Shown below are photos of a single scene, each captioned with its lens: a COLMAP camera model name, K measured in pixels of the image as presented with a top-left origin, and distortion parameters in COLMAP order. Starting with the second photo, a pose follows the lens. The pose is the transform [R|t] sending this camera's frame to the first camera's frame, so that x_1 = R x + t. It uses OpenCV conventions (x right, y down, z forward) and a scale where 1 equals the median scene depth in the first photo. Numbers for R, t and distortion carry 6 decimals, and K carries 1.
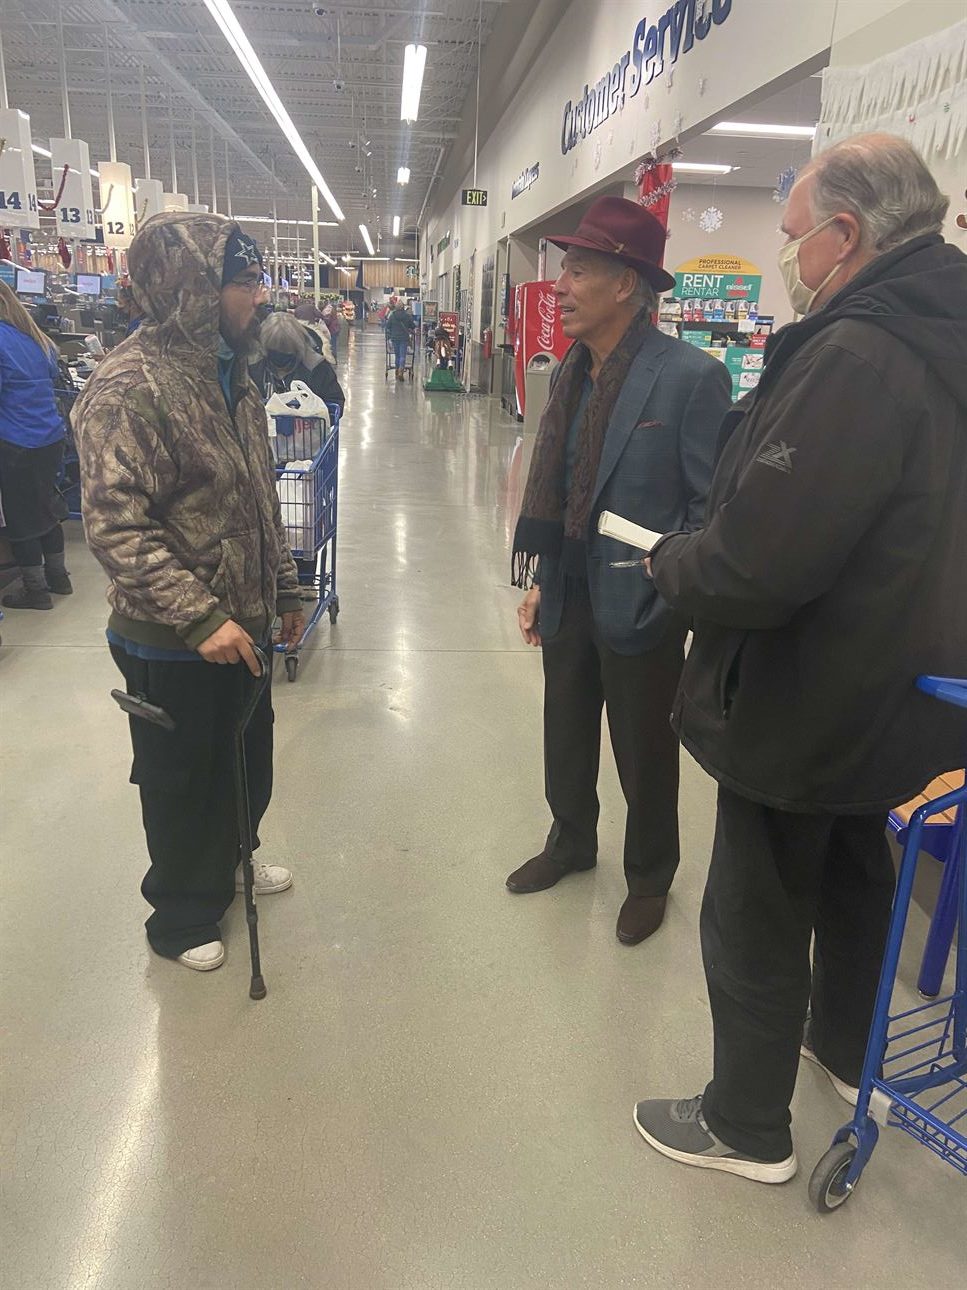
lens RADIAL K [[996.2, 0, 489.1], [0, 996.2, 650.8], [0, 0, 1]] dist [0.106890, -0.126628]
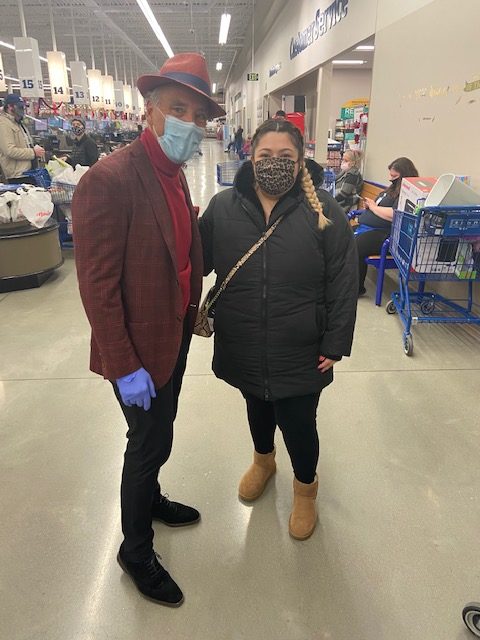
lens RADIAL K [[493.2, 0, 240.0], [0, 493.2, 320.0], [0, 0, 1]] dist [0.107689, -0.126074]
pose [[0.998380, -0.026175, -0.050510, -0.000432], [0.028205, 0.998806, 0.039895, 0.038836], [0.049406, -0.041255, 0.997926, -0.119156]]
